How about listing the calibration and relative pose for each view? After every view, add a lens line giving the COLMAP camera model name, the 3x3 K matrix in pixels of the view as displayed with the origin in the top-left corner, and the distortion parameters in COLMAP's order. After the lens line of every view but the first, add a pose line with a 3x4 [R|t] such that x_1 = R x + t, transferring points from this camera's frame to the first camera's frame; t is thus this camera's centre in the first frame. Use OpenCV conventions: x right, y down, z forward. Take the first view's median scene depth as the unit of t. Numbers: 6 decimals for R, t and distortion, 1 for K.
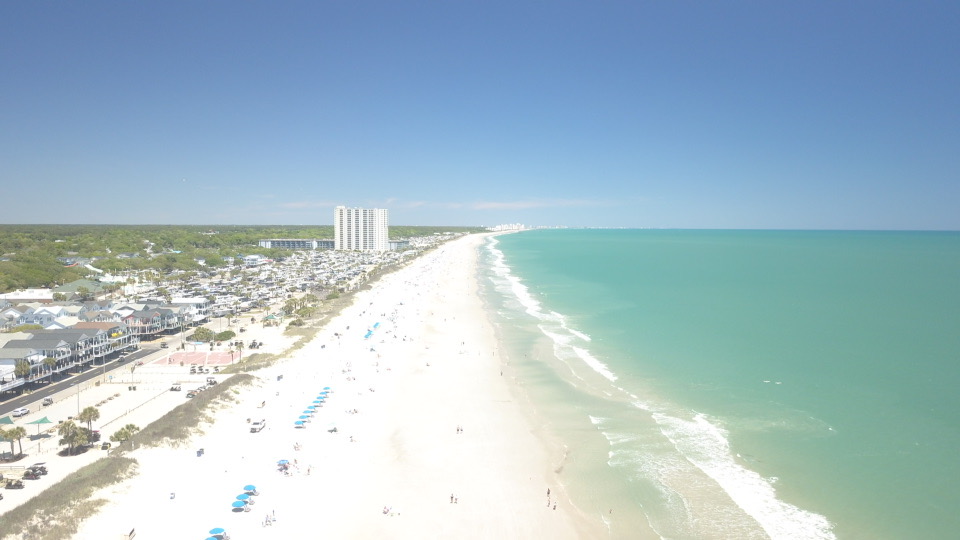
lens RADIAL K [[759.1, 0, 480.0], [0, 759.1, 270.0], [0, 0, 1]] dist [0.076824, -0.100941]
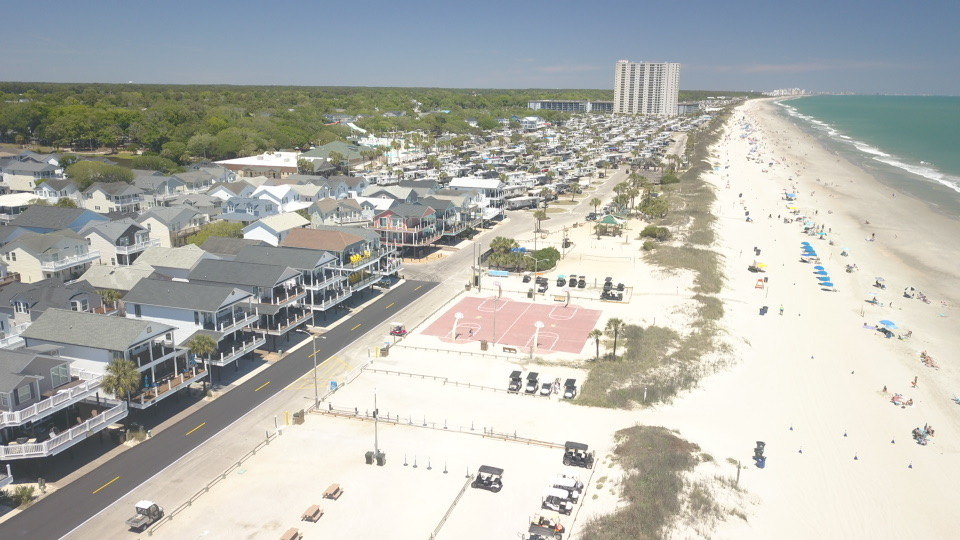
lens RADIAL K [[759.1, 0, 480.0], [0, 759.1, 270.0], [0, 0, 1]] dist [0.076824, -0.100941]
pose [[0.947477, 0.083027, -0.308859, -0.124635], [-0.028803, 0.983943, 0.176142, 0.000283], [0.318524, -0.157994, 0.934655, 0.285906]]
